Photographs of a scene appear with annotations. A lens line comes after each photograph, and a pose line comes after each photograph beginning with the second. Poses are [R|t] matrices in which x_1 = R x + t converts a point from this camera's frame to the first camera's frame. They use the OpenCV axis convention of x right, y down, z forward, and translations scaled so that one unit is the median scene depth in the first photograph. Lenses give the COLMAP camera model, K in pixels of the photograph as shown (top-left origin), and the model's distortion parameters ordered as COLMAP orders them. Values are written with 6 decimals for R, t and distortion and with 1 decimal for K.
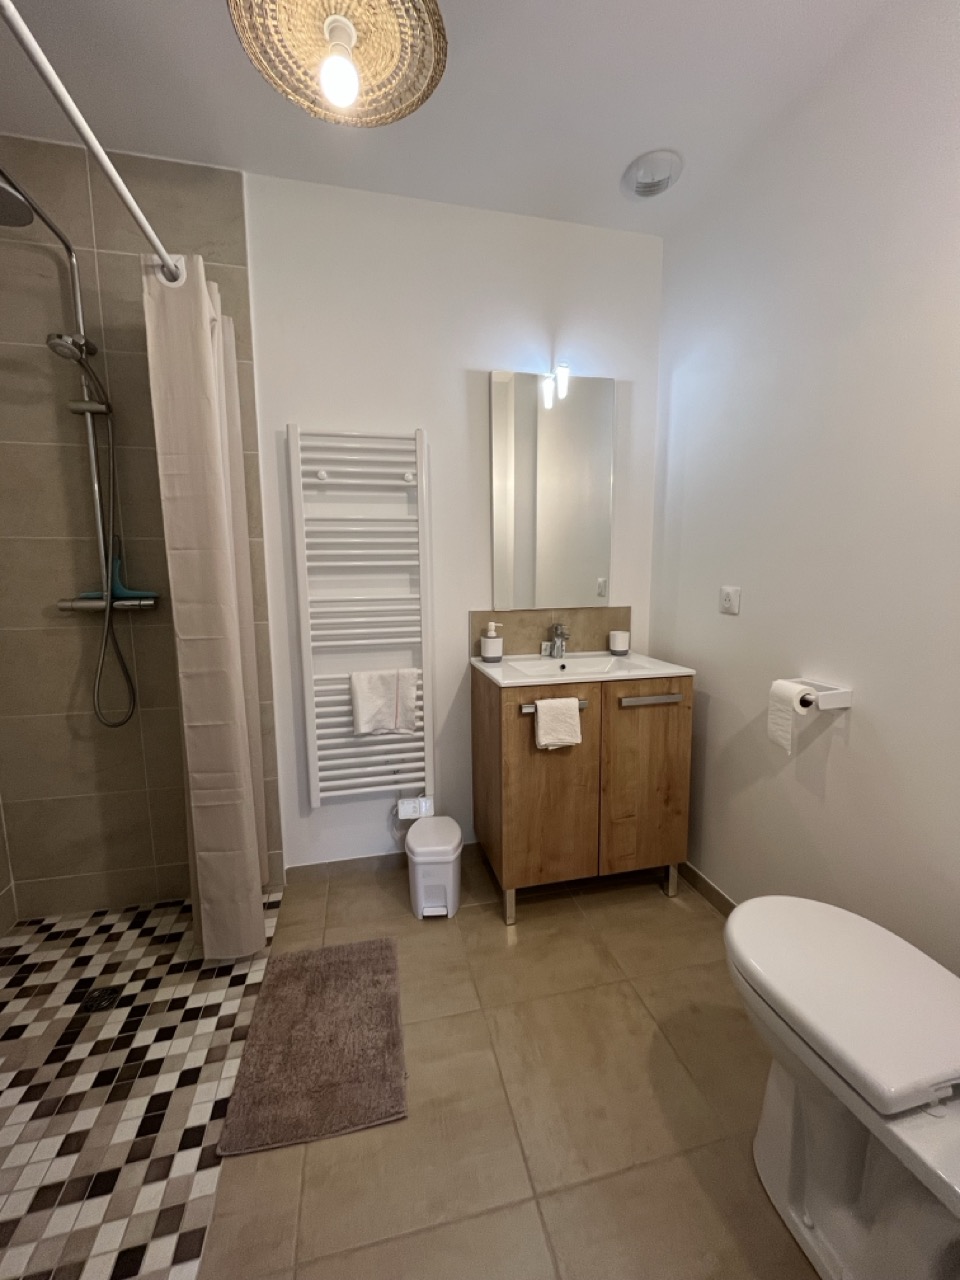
lens RADIAL K [[516.0, 0, 480.4], [0, 516.0, 640.0], [0, 0, 1]] dist [-0.001956, -0.001035]
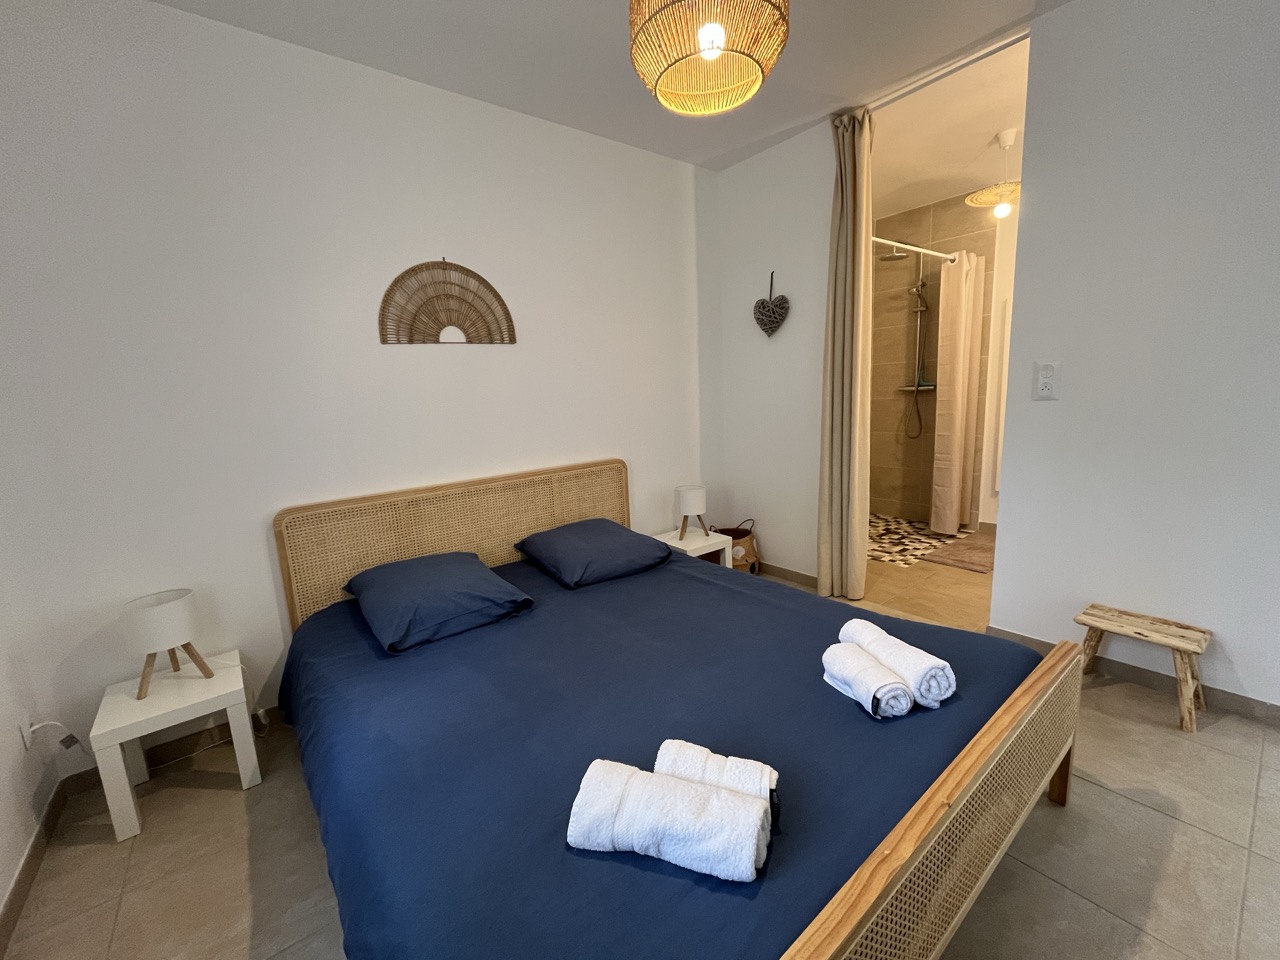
lens RADIAL K [[516.0, 0, 640.3], [0, 516.0, 484.1], [0, 0, 1]] dist [-0.001956, -0.001035]
pose [[0.421123, 0.143351, -0.895604, 1.015424], [-0.072211, 0.989596, 0.124441, 0.174993], [0.904124, 0.012268, 0.427093, -1.265236]]
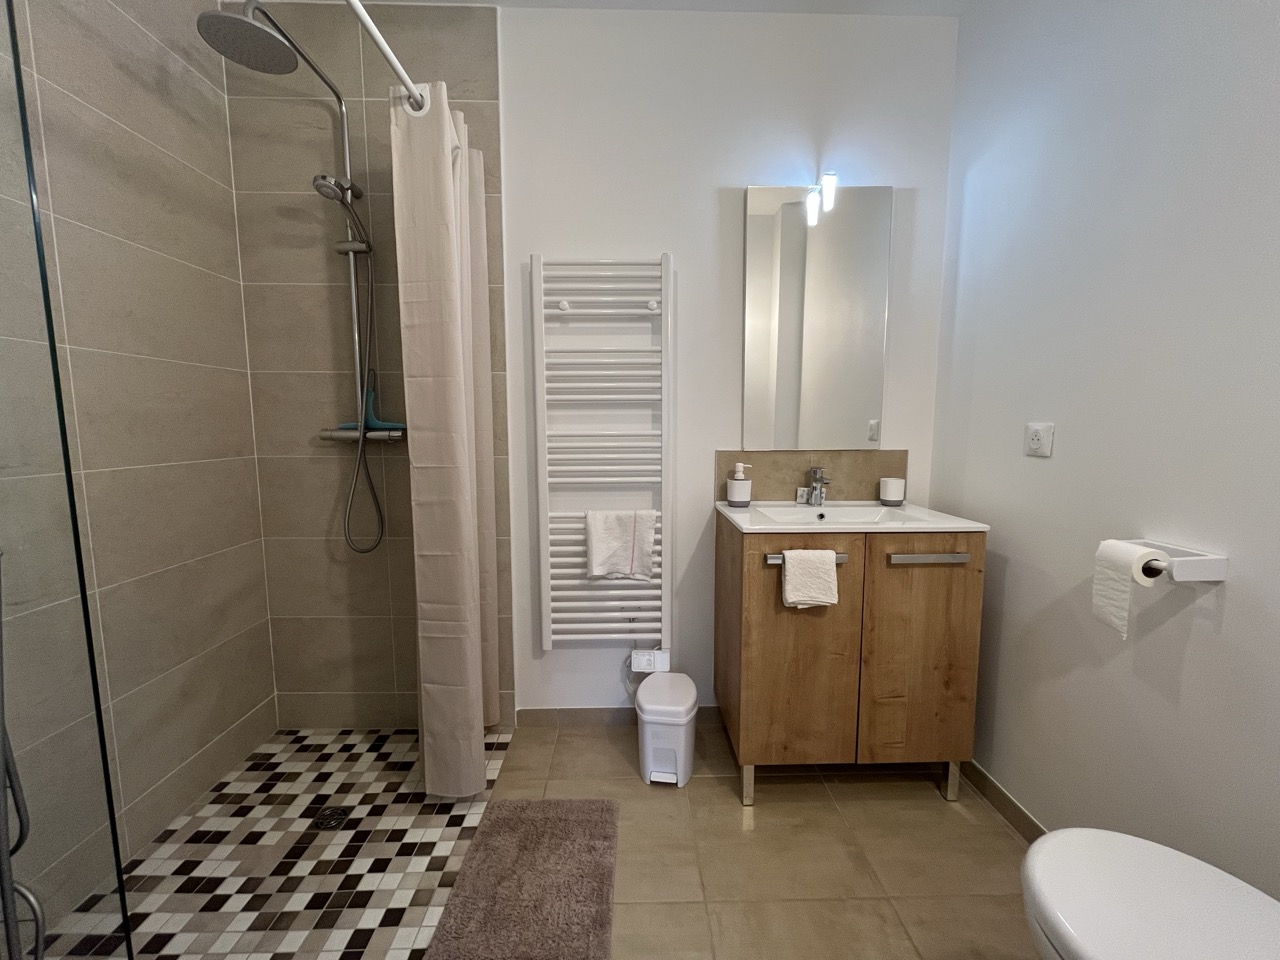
lens RADIAL K [[516.0, 0, 639.9], [0, 516.0, 482.1], [0, 0, 1]] dist [-0.001956, -0.001035]
pose [[0.978387, 0.030155, -0.204570, 0.044899], [-0.034906, 0.999197, -0.019658, 0.028039], [0.203813, 0.026374, 0.978654, 0.096861]]
